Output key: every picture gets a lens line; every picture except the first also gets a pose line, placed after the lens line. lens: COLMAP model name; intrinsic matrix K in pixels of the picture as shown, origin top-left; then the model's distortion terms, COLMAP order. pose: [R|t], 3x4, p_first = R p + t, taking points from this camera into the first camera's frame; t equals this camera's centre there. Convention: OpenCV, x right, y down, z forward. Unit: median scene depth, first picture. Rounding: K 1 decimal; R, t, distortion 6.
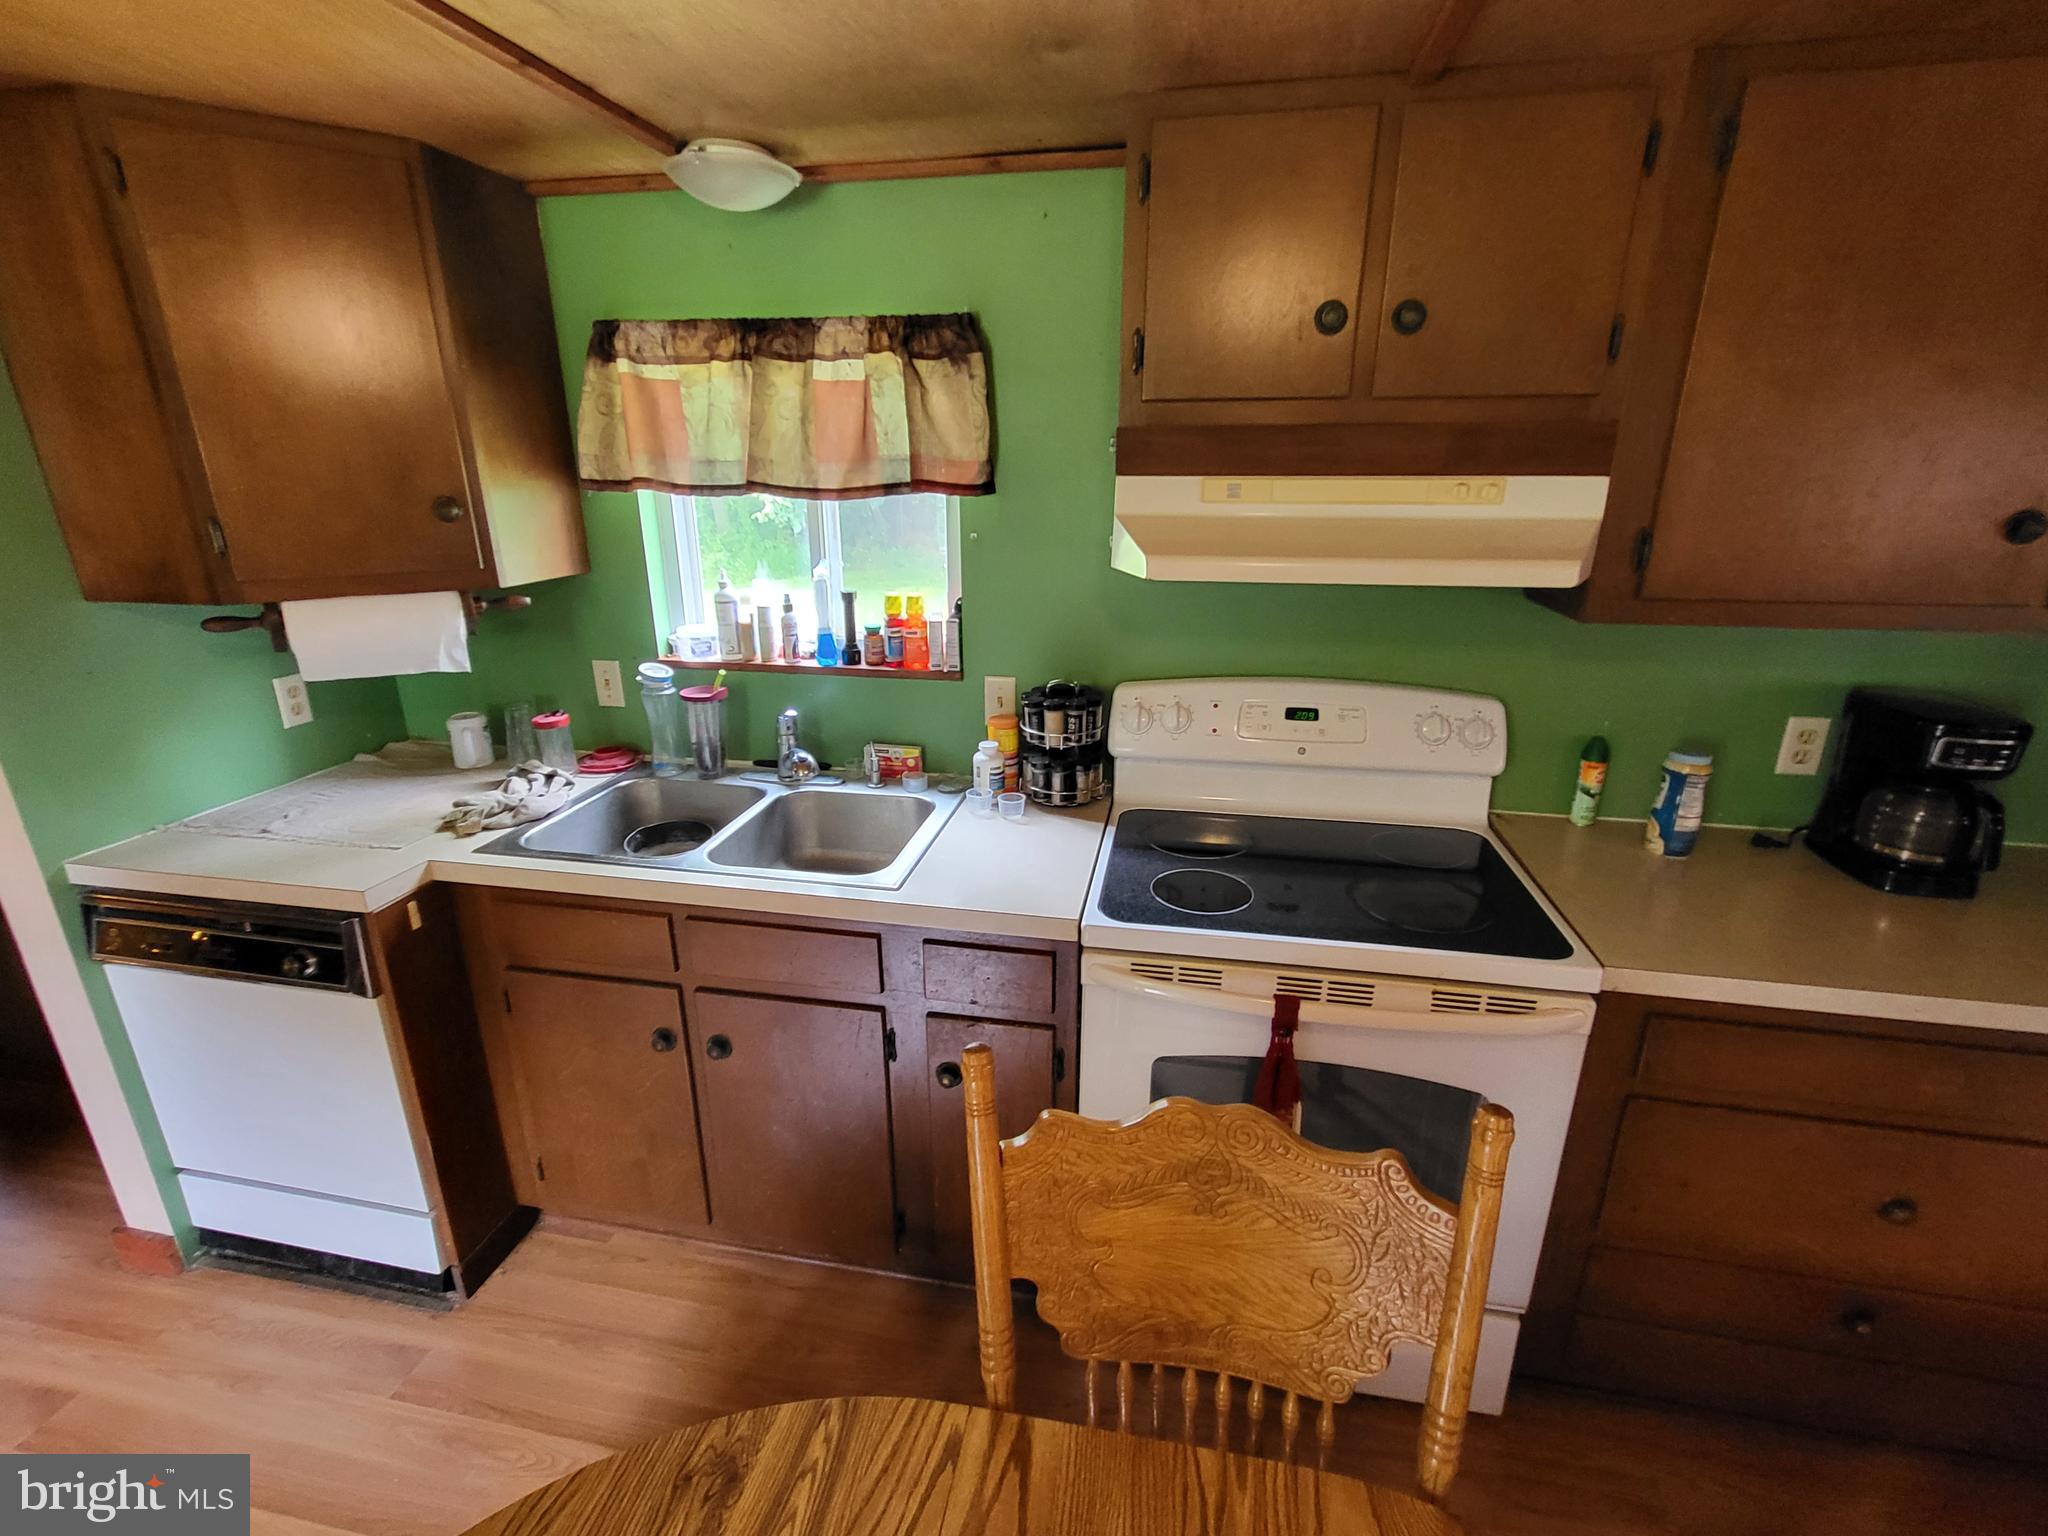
lens RADIAL K [[912.8, 0, 1014.9], [0, 912.8, 764.4], [0, 0, 1]] dist [0.010003, -0.000905]
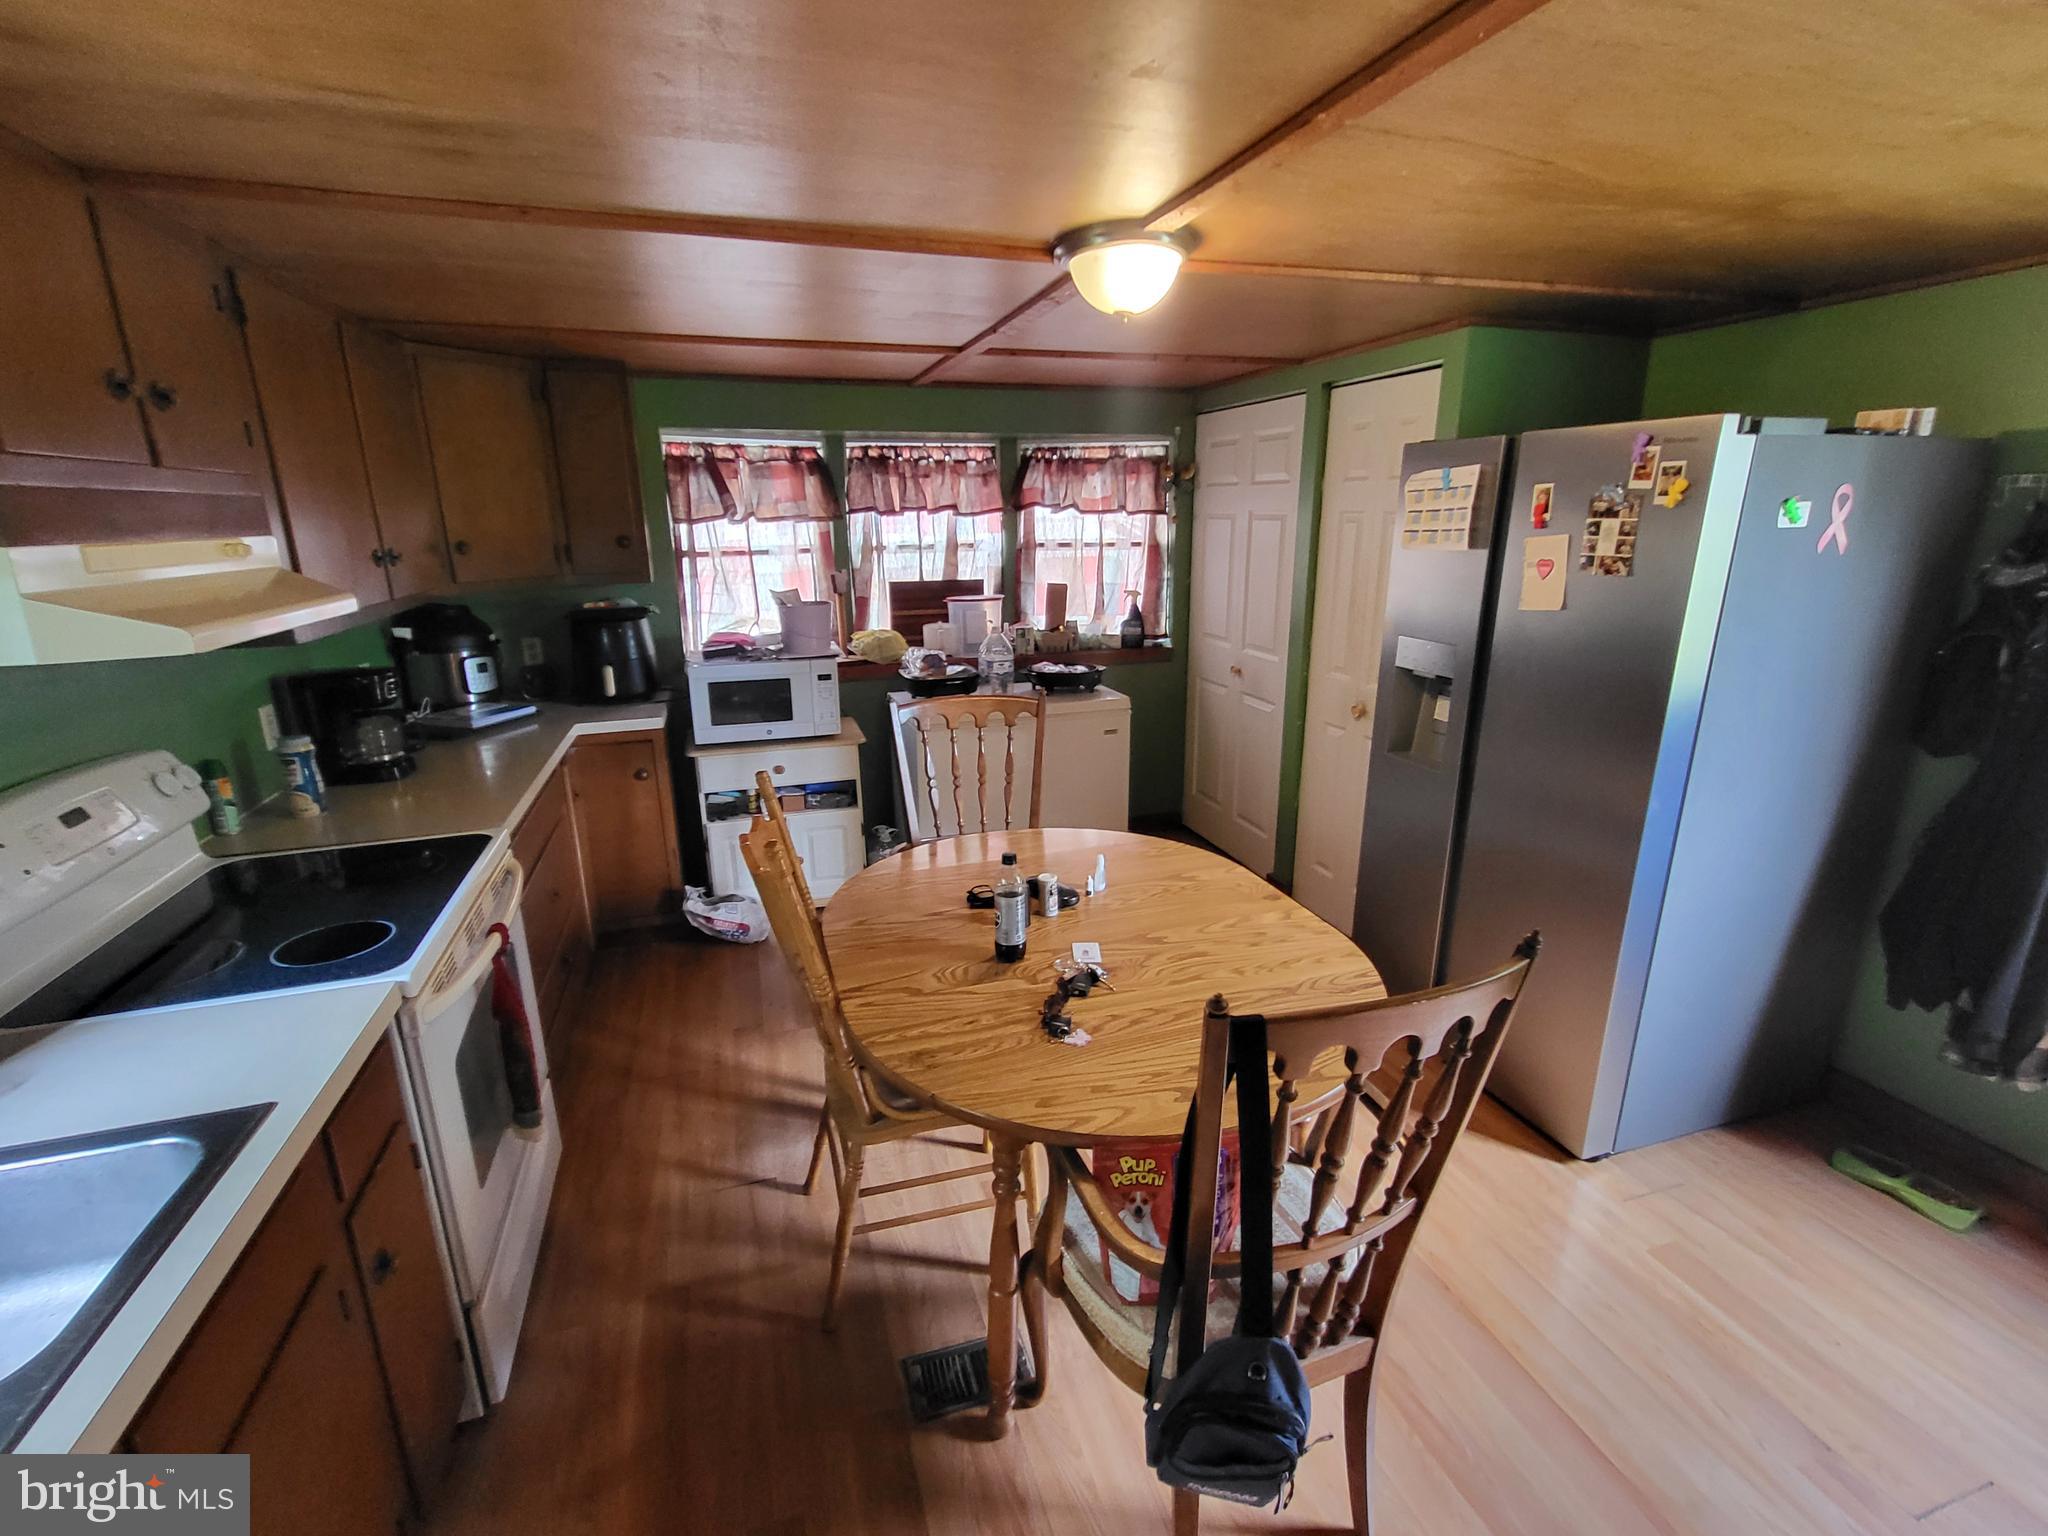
lens RADIAL K [[912.8, 0, 1014.9], [0, 912.8, 764.4], [0, 0, 1]] dist [0.010003, -0.000905]
pose [[-0.468566, -0.229776, 0.853023, -0.826951], [0.292212, 0.870920, 0.395109, -0.182927], [-0.833701, 0.434398, -0.340940, 0.545500]]
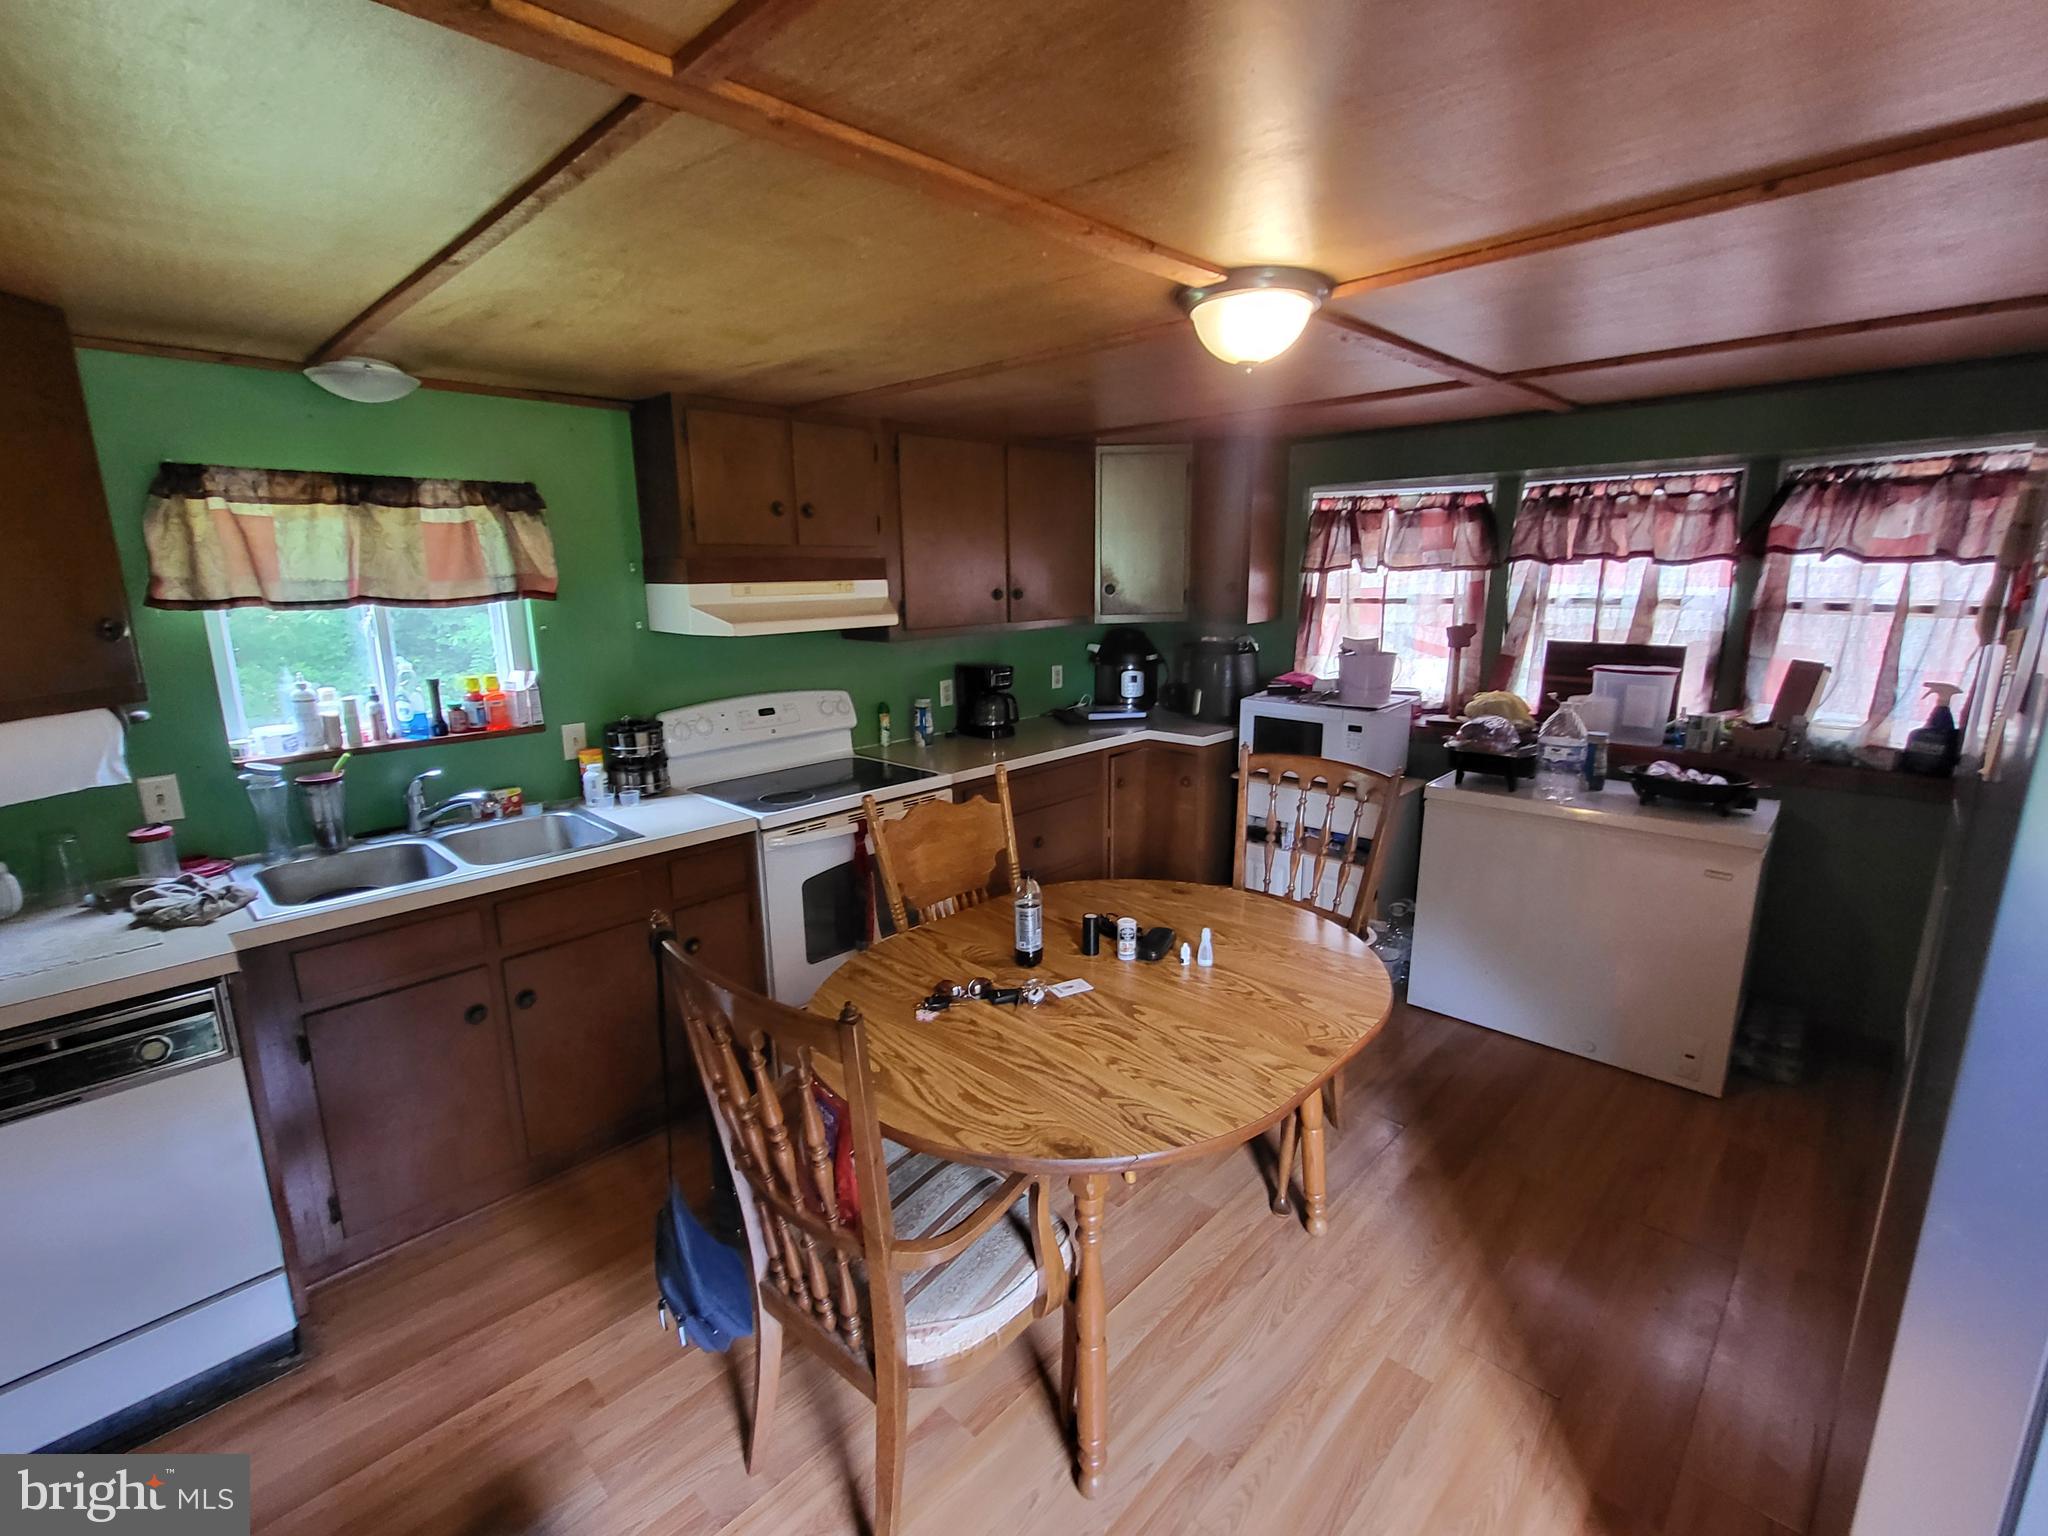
lens RADIAL K [[912.8, 0, 1014.9], [0, 912.8, 764.4], [0, 0, 1]] dist [0.010003, -0.000905]
pose [[0.552652, -0.183130, 0.813043, -0.896326], [0.276432, 0.960612, 0.028468, 0.128226], [-0.786232, 0.209018, 0.581507, -0.401801]]
